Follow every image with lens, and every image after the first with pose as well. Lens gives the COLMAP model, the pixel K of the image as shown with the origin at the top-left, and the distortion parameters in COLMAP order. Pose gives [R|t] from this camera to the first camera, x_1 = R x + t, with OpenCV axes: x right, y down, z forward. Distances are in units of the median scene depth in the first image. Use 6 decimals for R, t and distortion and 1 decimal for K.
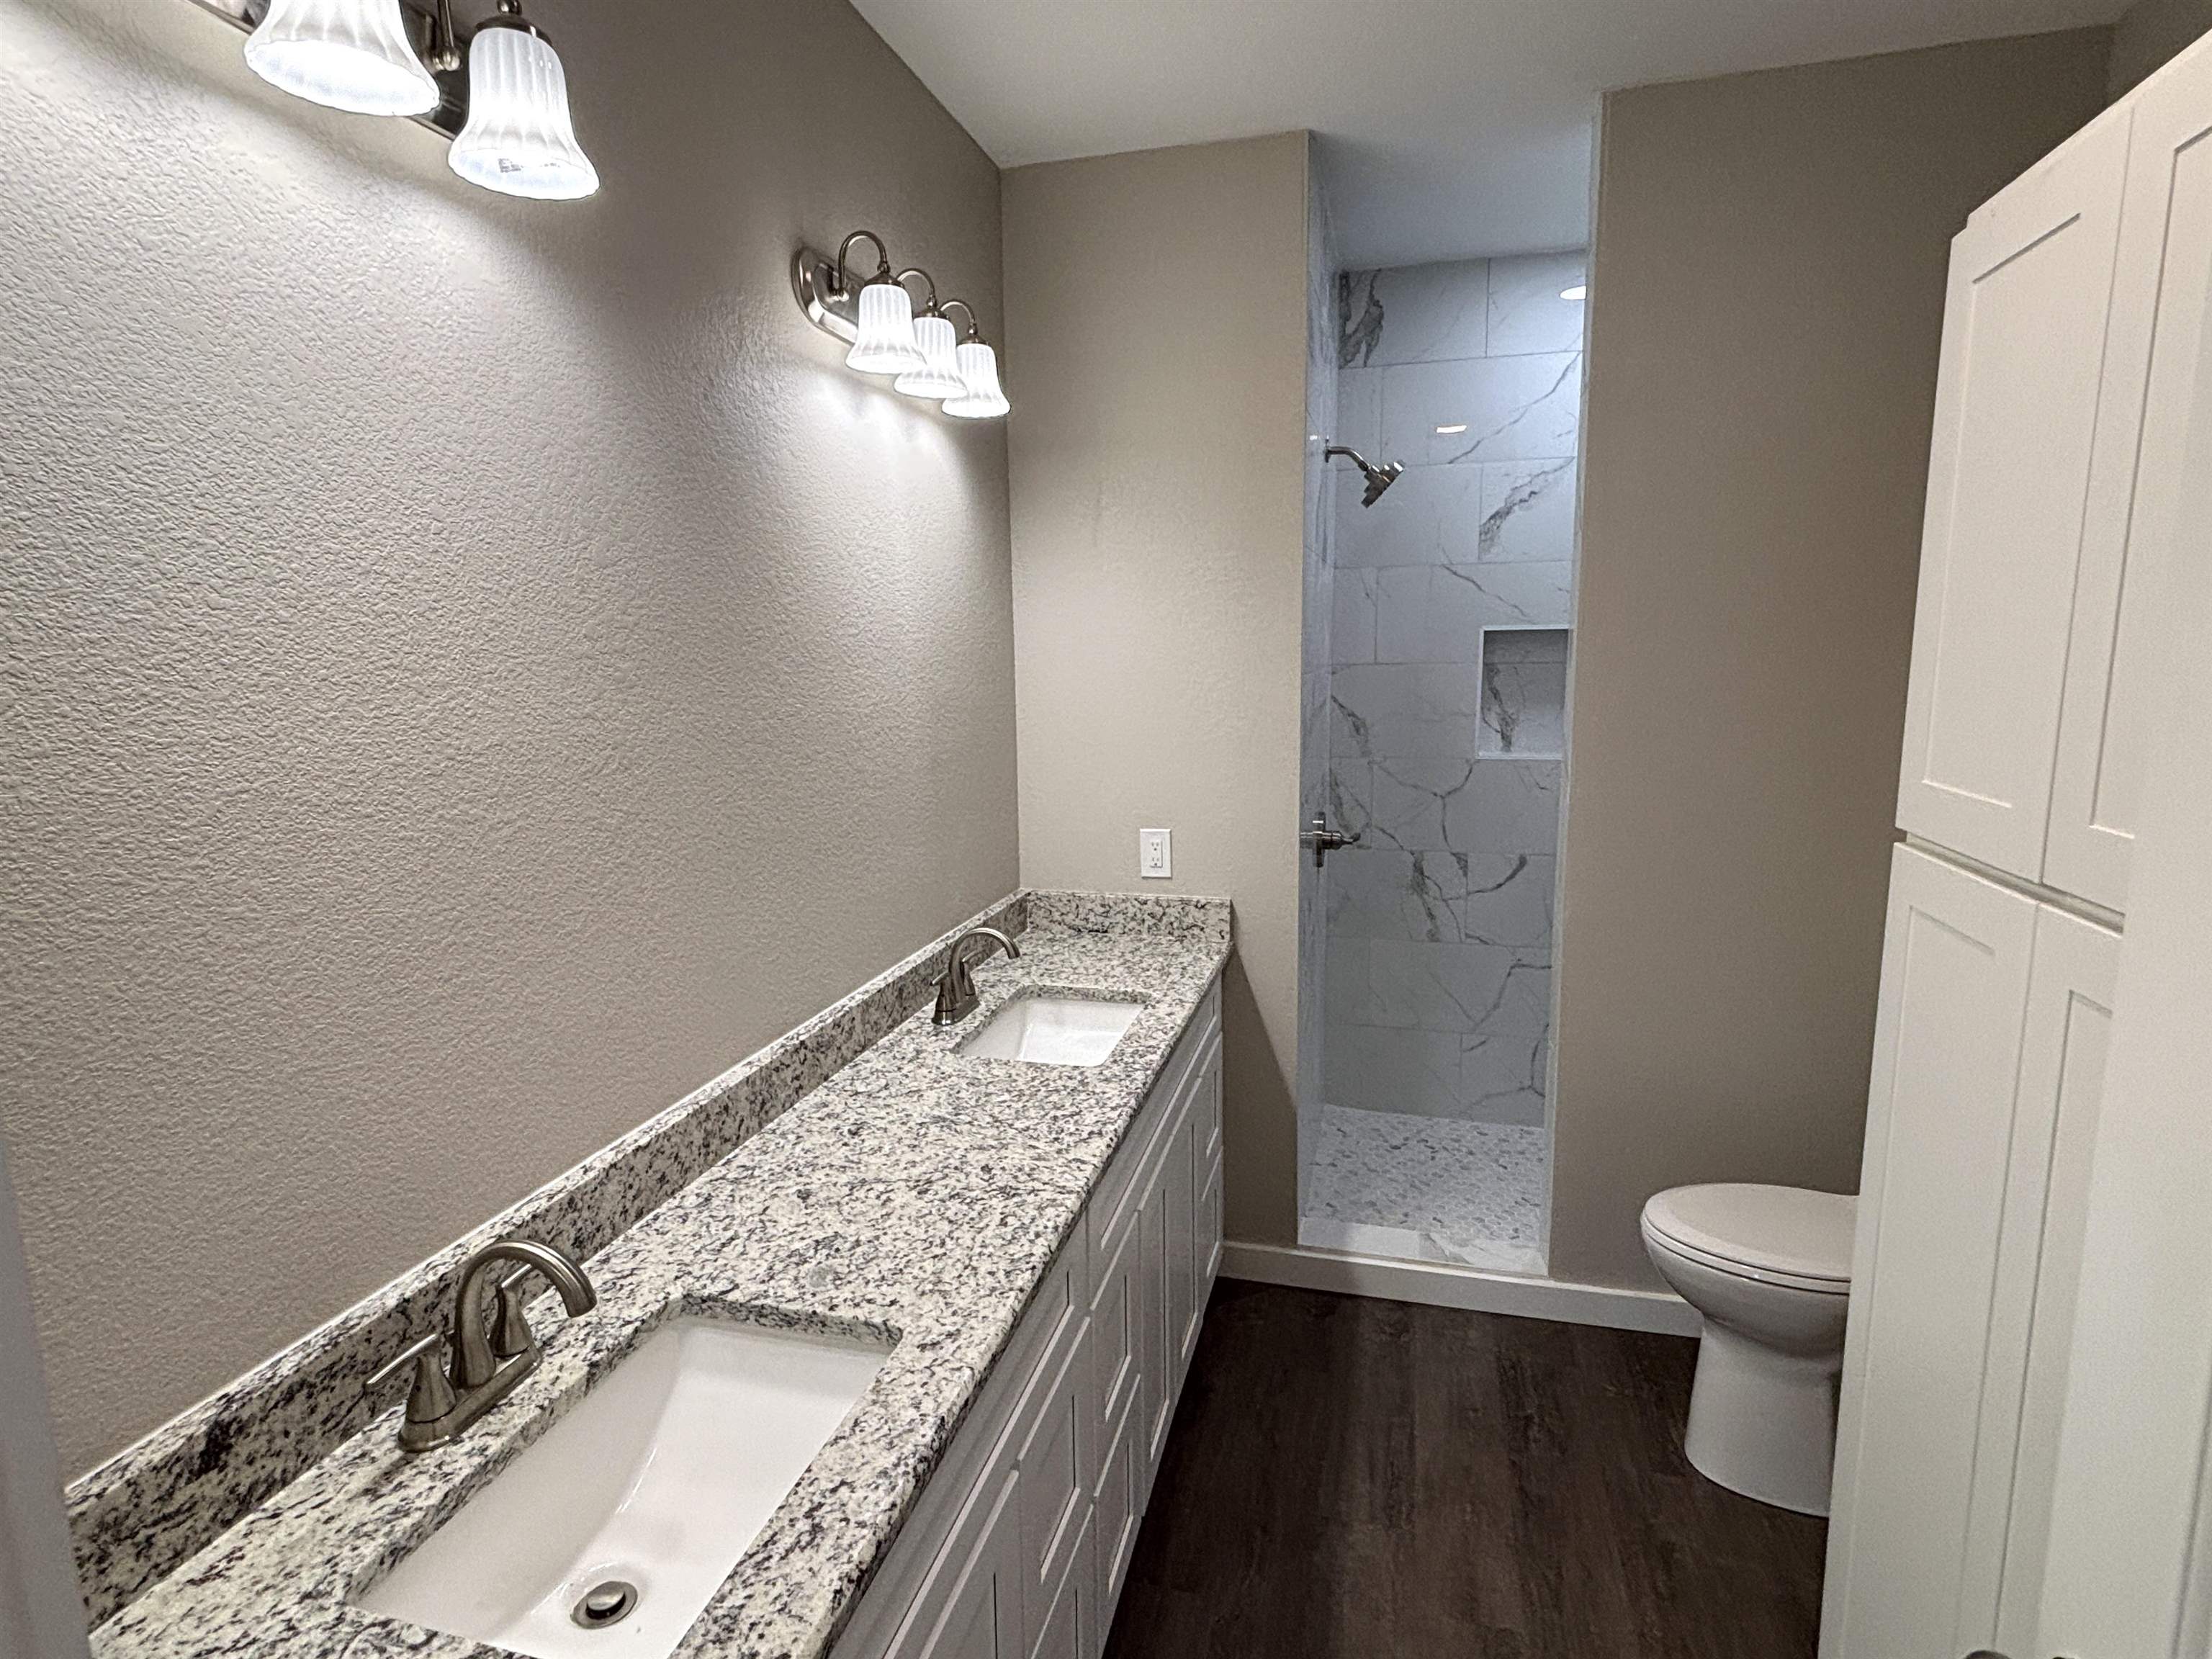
lens RADIAL K [[1145.0, 0, 1103.1], [0, 1145.0, 826.8], [0, 0, 1]] dist [0.003713, -0.004967]
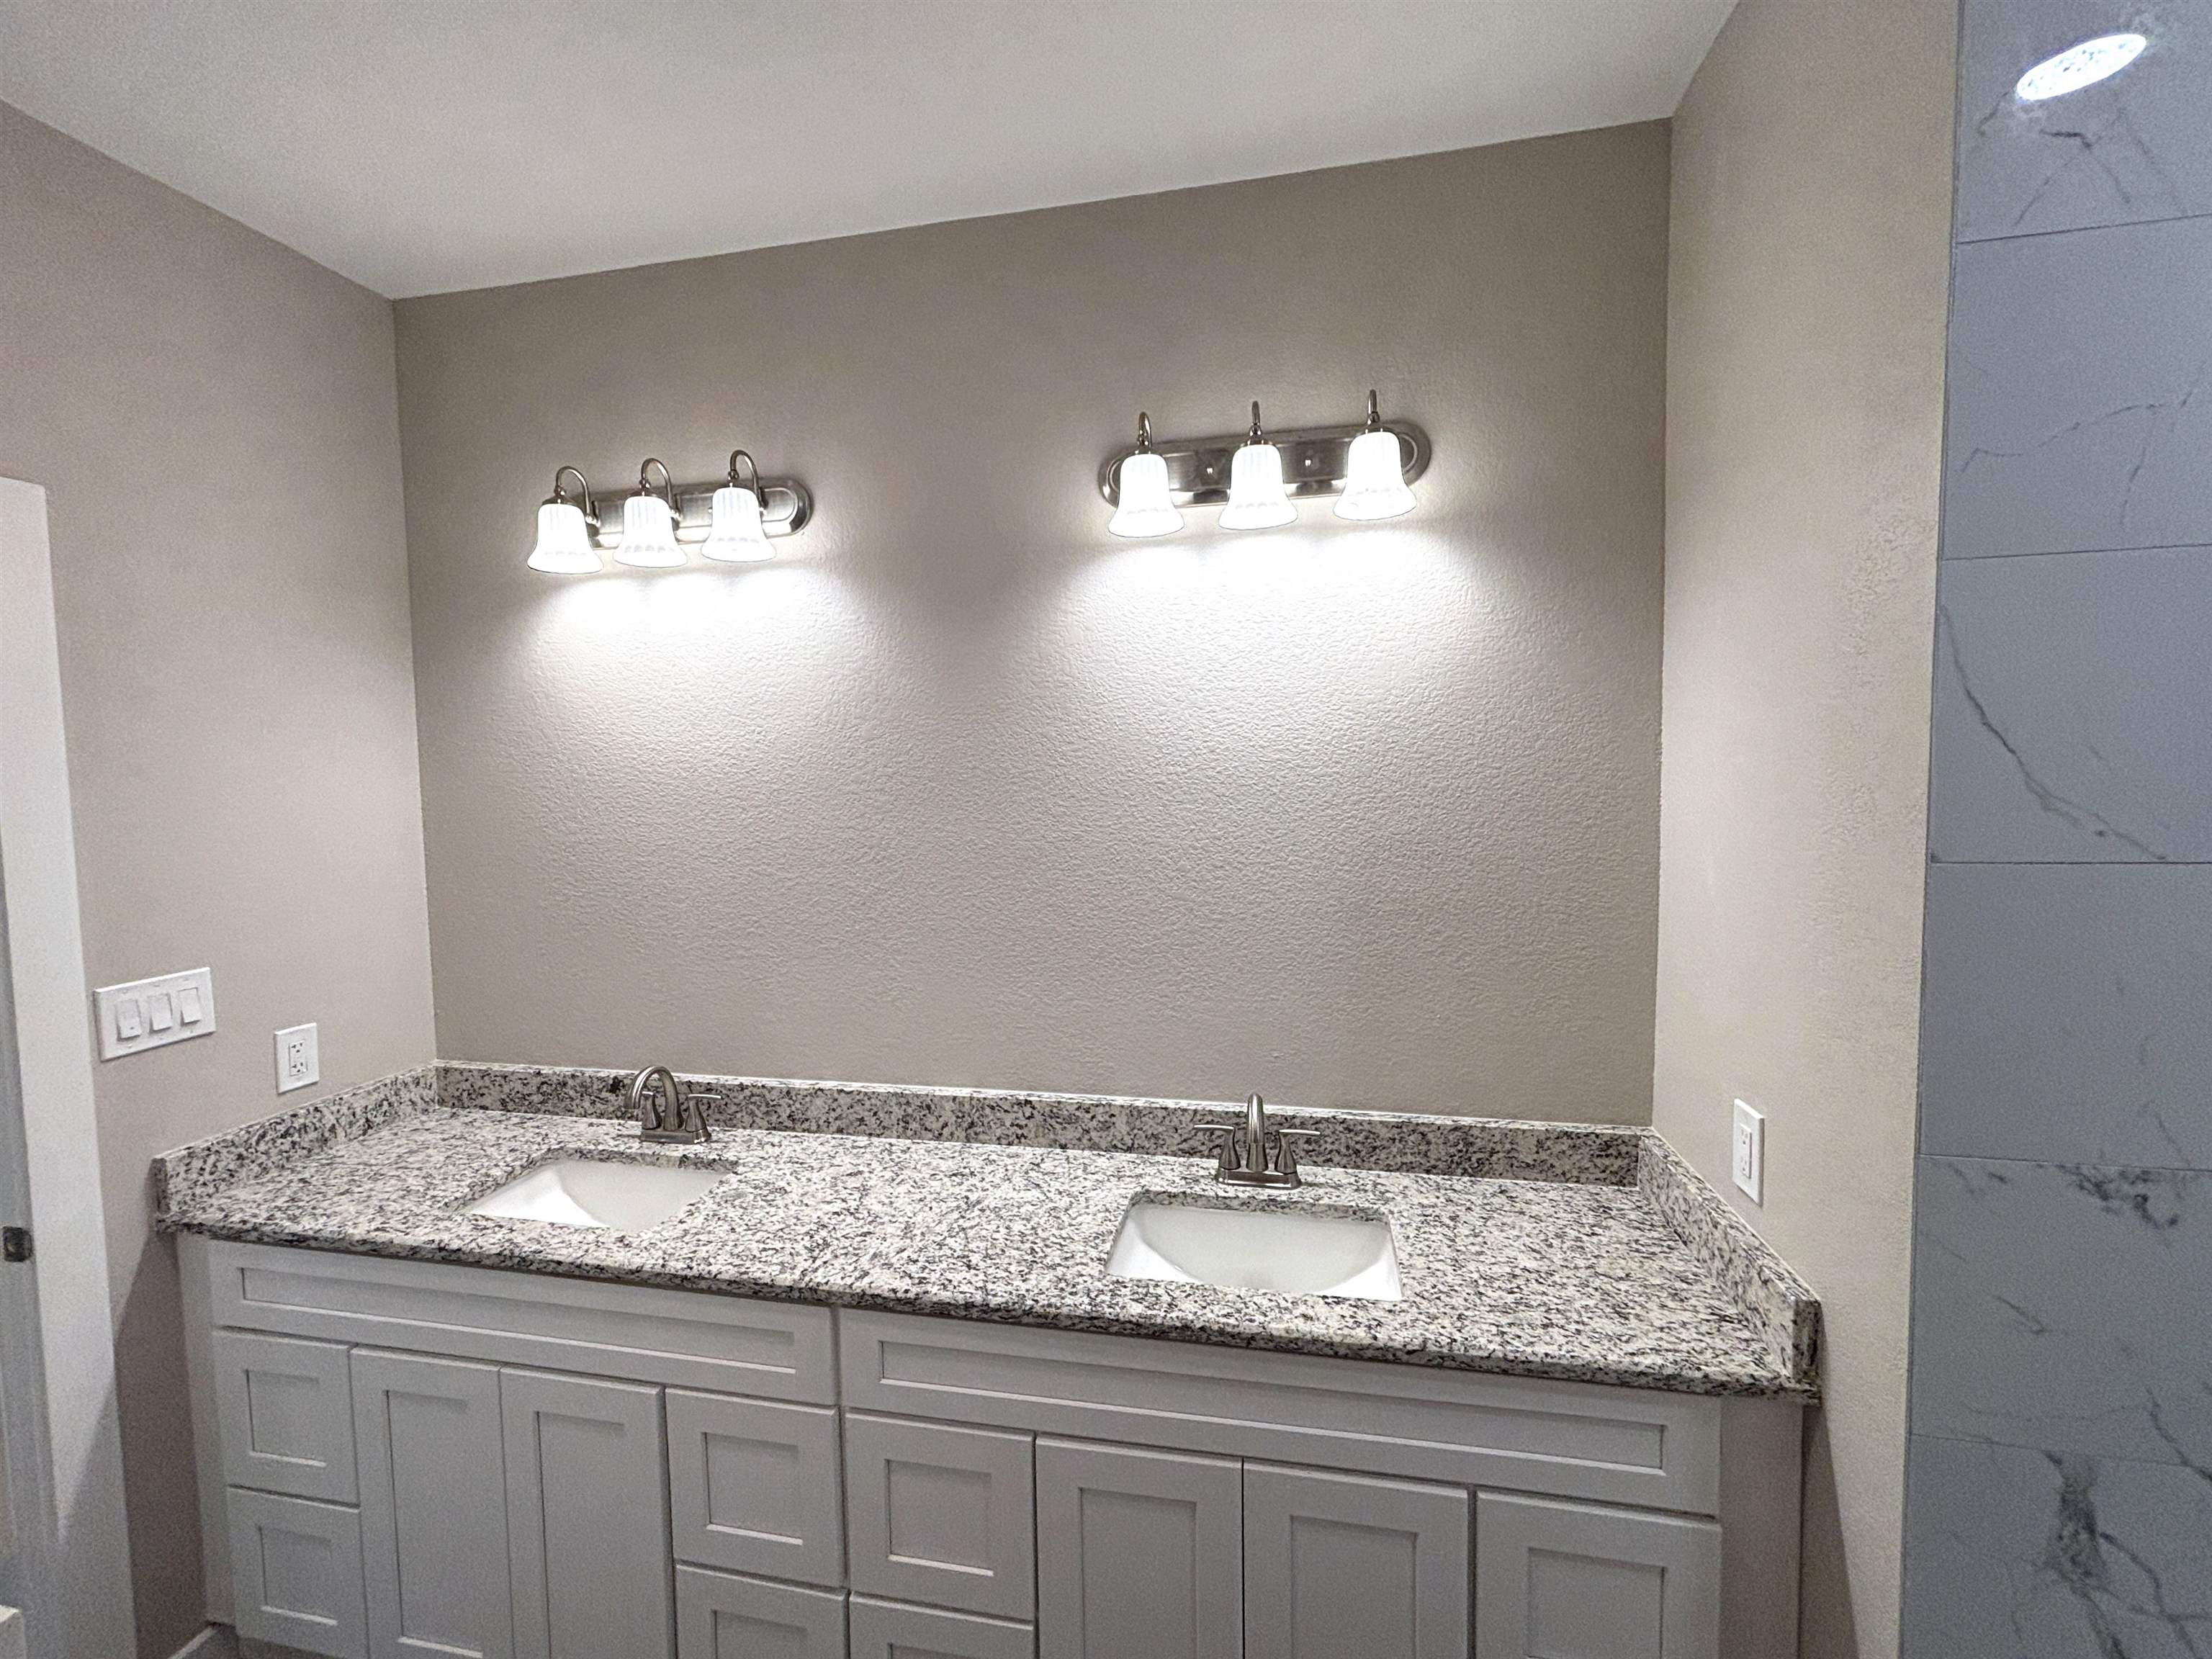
lens RADIAL K [[947.8, 0, 1104.8], [0, 947.8, 821.5], [0, 0, 1]] dist [0.007720, -0.000189]
pose [[0.052130, 0.074226, -0.995878, 0.807442], [-0.138993, 0.988067, 0.066368, -0.207995], [0.988920, 0.134960, 0.061824, 1.066197]]
